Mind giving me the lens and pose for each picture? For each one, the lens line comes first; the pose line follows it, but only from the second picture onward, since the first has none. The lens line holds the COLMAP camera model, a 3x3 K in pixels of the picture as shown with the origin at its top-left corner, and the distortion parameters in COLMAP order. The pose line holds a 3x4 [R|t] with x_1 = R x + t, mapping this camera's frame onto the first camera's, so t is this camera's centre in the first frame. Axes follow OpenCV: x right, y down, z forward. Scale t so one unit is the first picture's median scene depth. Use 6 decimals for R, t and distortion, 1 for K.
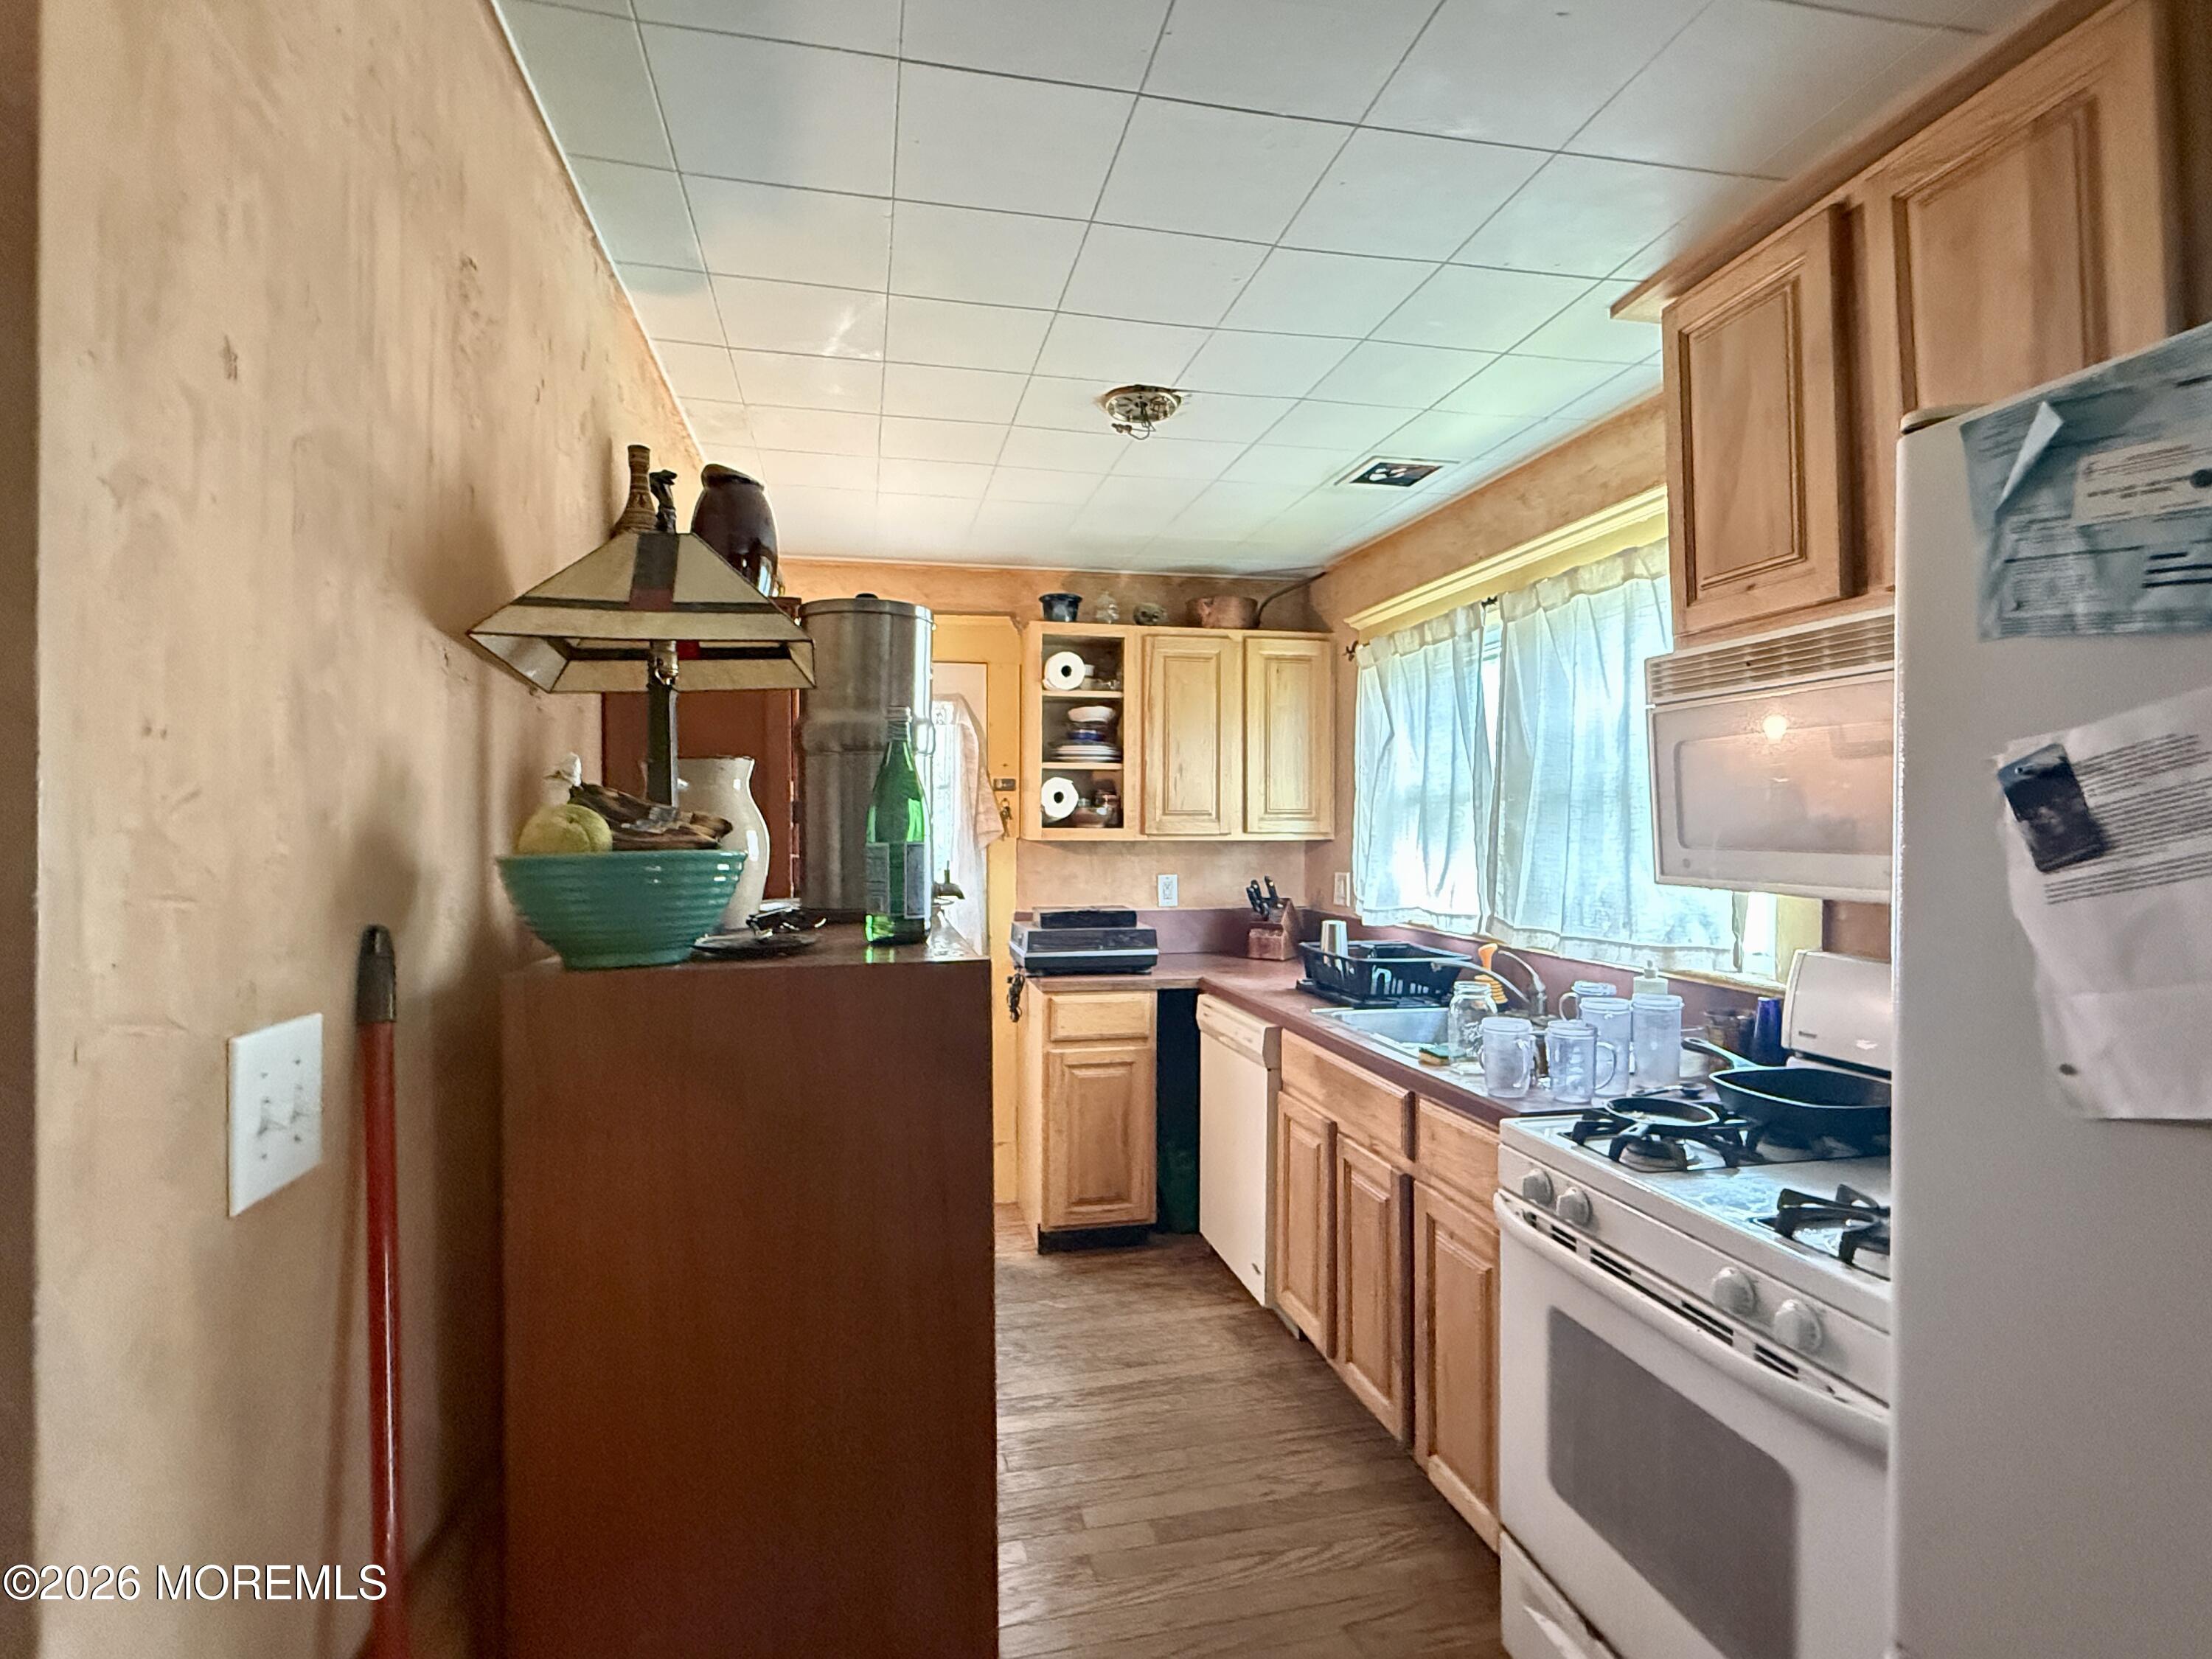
lens RADIAL K [[1101.7, 0, 1108.3], [0, 1101.7, 825.8], [0, 0, 1]] dist [-0.001780, -0.000564]
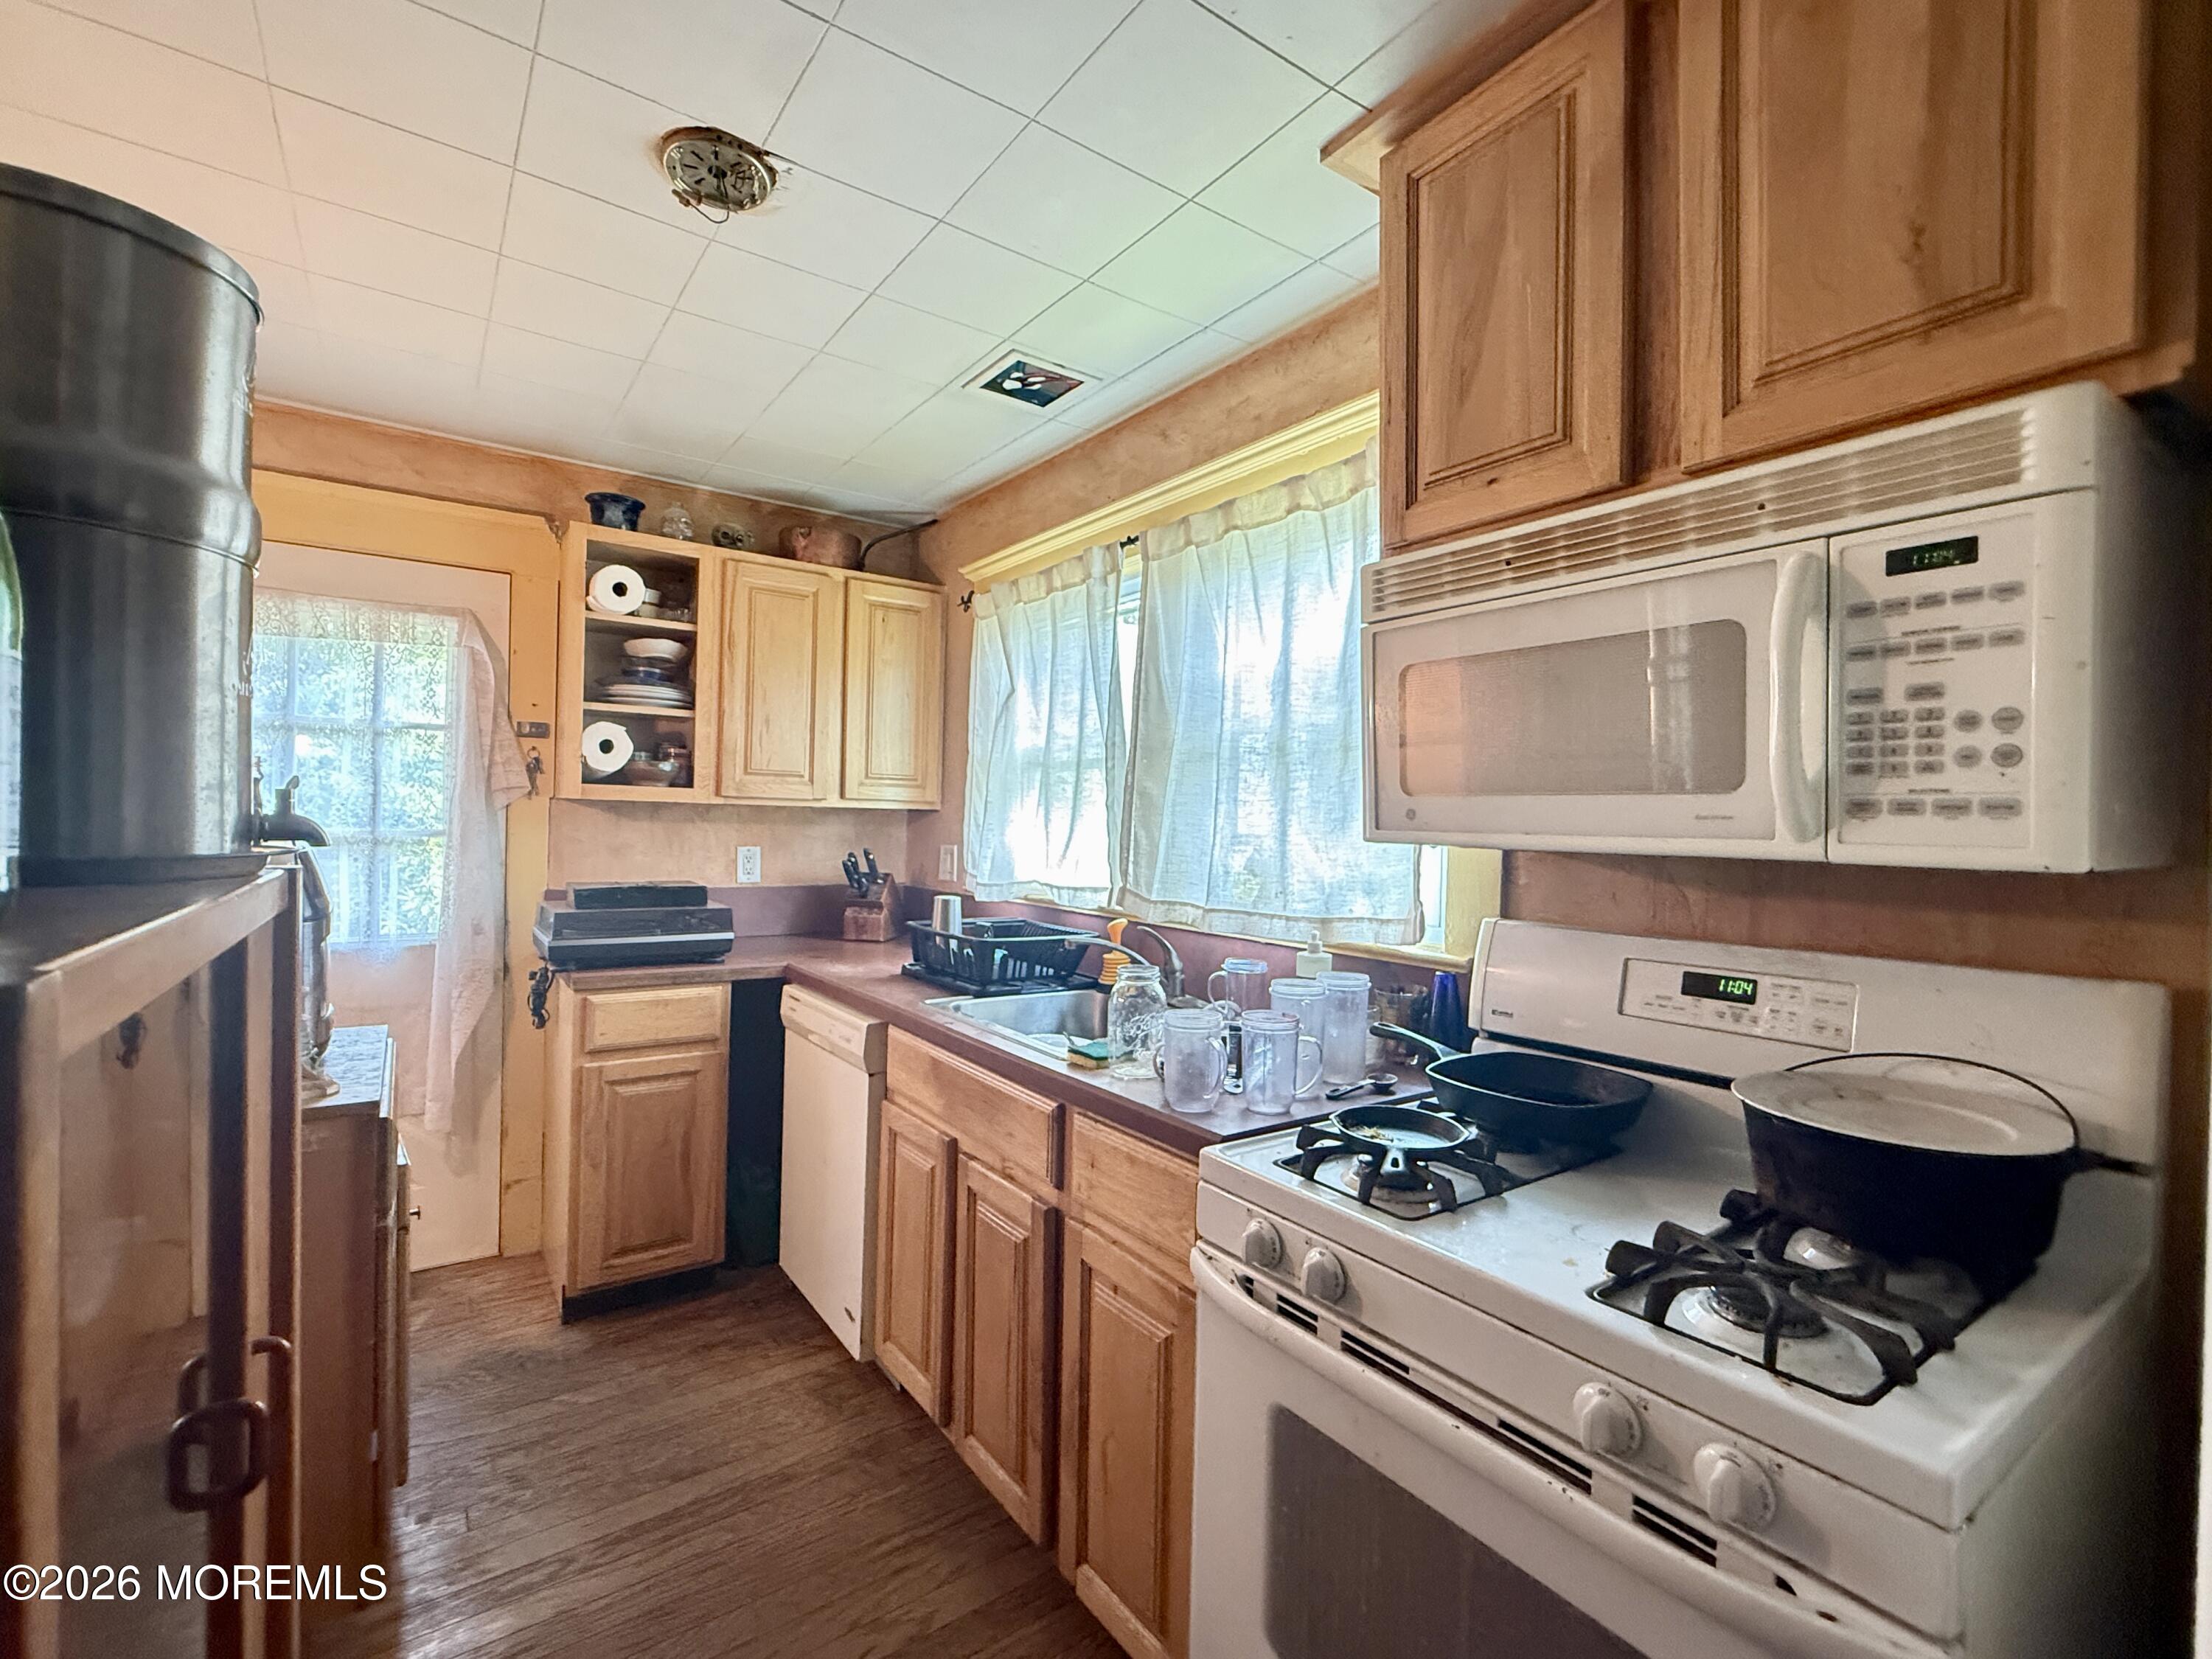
lens RADIAL K [[987.7, 0, 1102.8], [0, 987.7, 830.1], [0, 0, 1]] dist [0.000929, -0.000022]
pose [[0.924134, 0.018927, 0.381599, 0.022702], [-0.023329, 0.999704, 0.006914, 0.031850], [-0.381355, -0.015291, 0.924302, 0.280307]]
